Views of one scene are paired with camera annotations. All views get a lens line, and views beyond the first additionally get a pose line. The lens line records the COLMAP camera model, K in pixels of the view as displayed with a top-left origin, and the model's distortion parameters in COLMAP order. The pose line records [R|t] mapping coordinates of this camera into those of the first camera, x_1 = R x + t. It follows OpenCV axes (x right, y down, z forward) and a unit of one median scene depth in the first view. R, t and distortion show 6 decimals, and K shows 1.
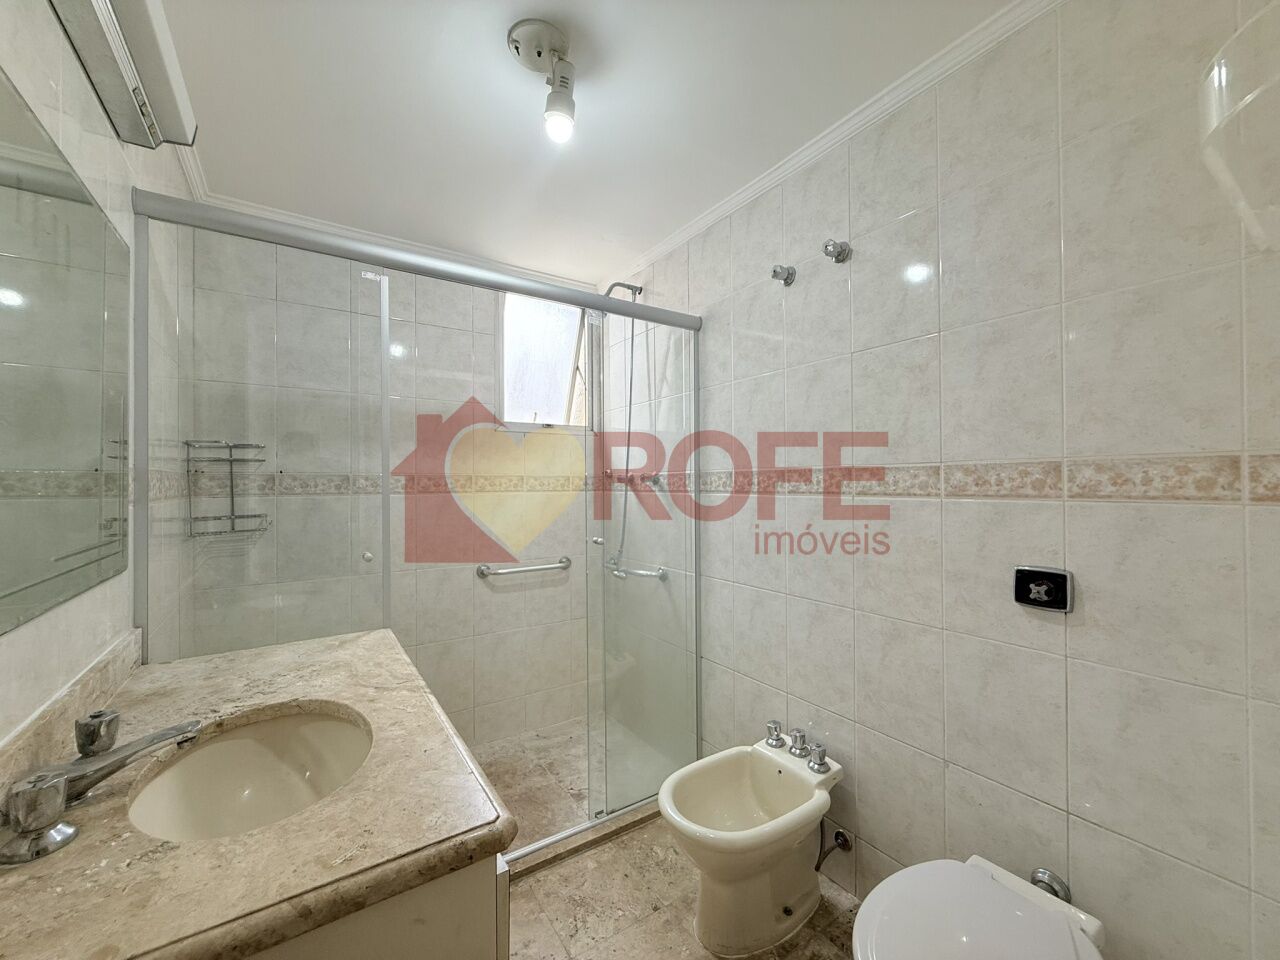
lens RADIAL K [[511.5, 0, 636.3], [0, 511.5, 479.7], [0, 0, 1]] dist [-0.000664, 0.000614]
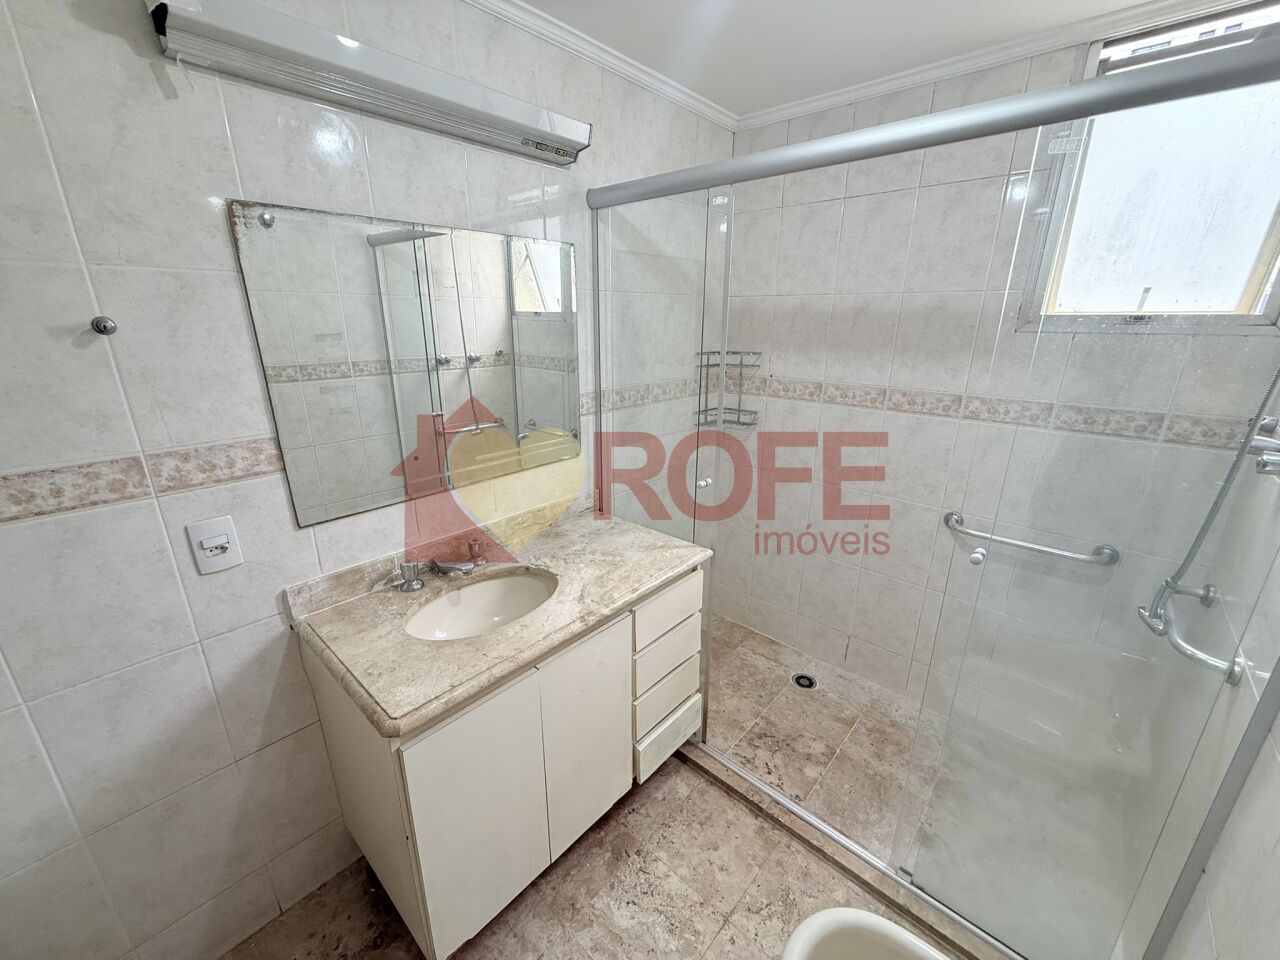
lens RADIAL K [[511.5, 0, 636.3], [0, 511.5, 479.7], [0, 0, 1]] dist [-0.000664, 0.000614]
pose [[0.250674, 0.300700, -0.920186, 0.471718], [0.001013, 0.950453, 0.310867, -0.208094], [0.968071, -0.078858, 0.237949, 0.600248]]
